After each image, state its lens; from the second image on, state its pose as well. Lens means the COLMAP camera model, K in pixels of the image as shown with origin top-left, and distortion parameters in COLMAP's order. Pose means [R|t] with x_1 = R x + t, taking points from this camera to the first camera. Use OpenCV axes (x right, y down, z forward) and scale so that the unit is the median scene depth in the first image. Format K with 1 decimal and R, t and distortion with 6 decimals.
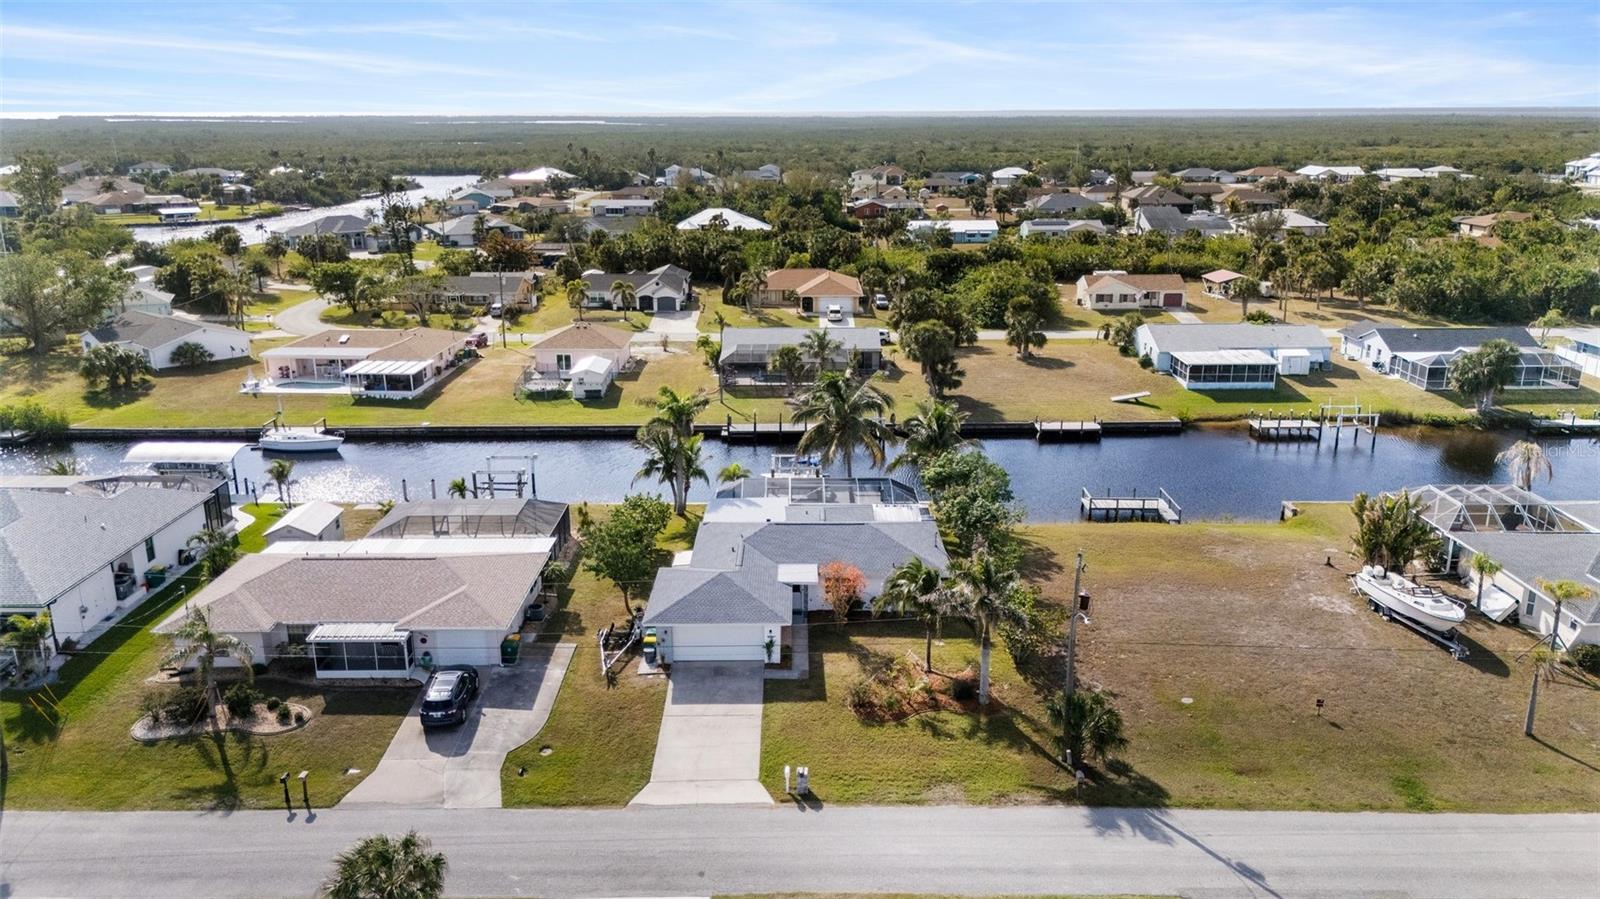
lens RADIAL K [[1164.8, 0, 806.5], [0, 1164.8, 469.3], [0, 0, 1]] dist [0.072254, -0.068619]
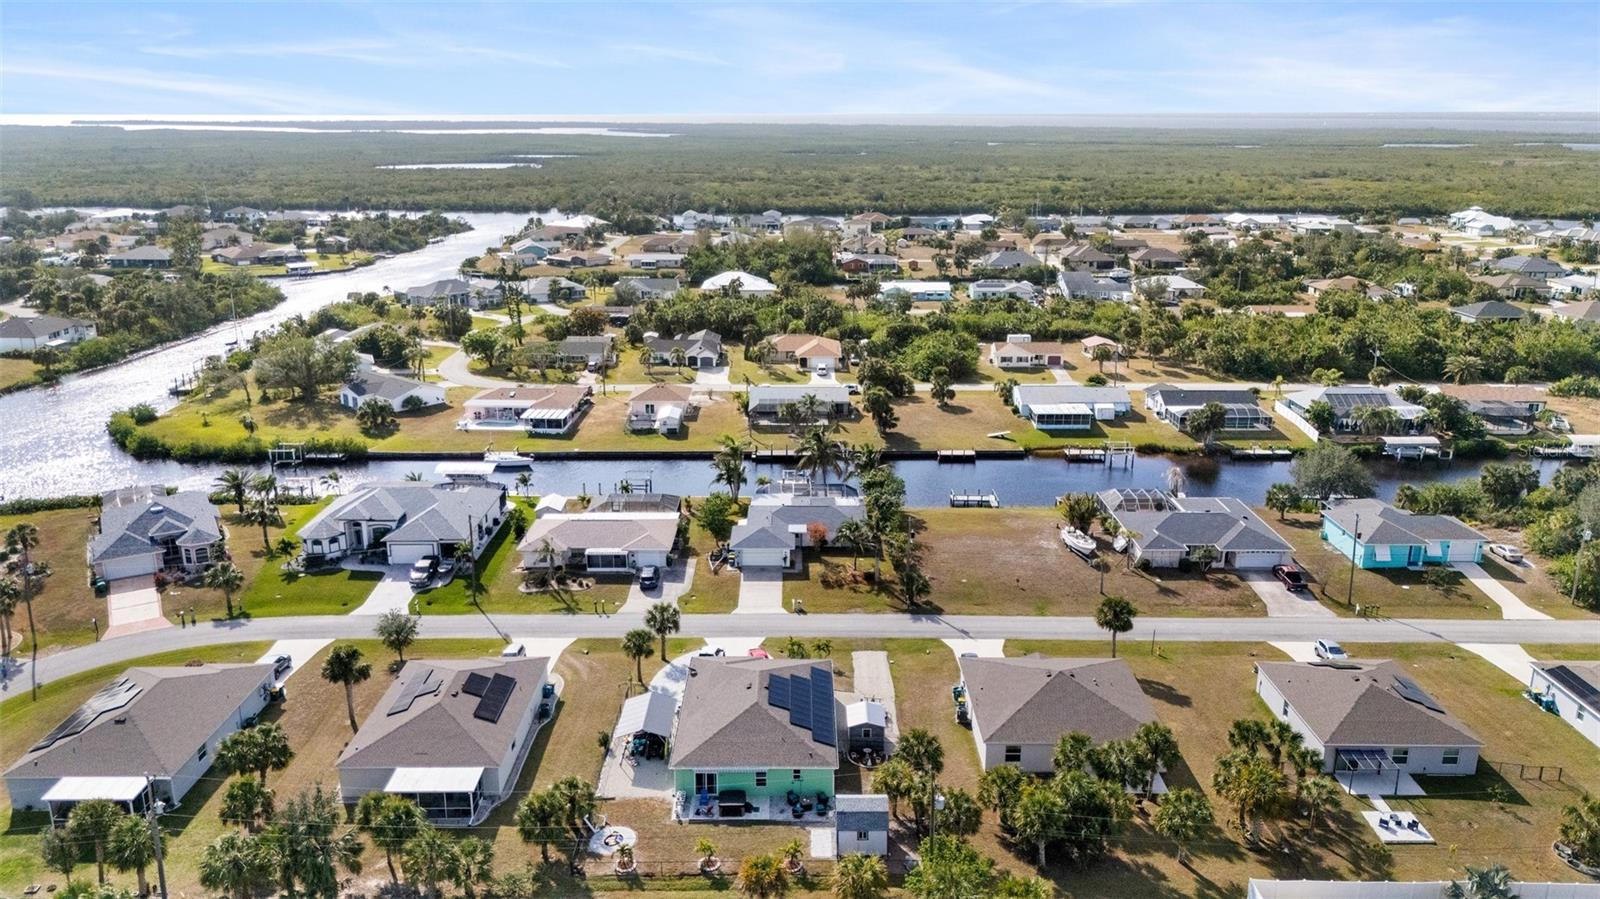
lens RADIAL K [[1164.8, 0, 806.5], [0, 1164.8, 469.3], [0, 0, 1]] dist [0.072254, -0.068619]
pose [[0.999988, 0.003936, 0.002947, 0.001257], [-0.003935, 0.999992, -0.000180, -0.010925], [-0.002947, 0.000168, 0.999996, -0.634573]]
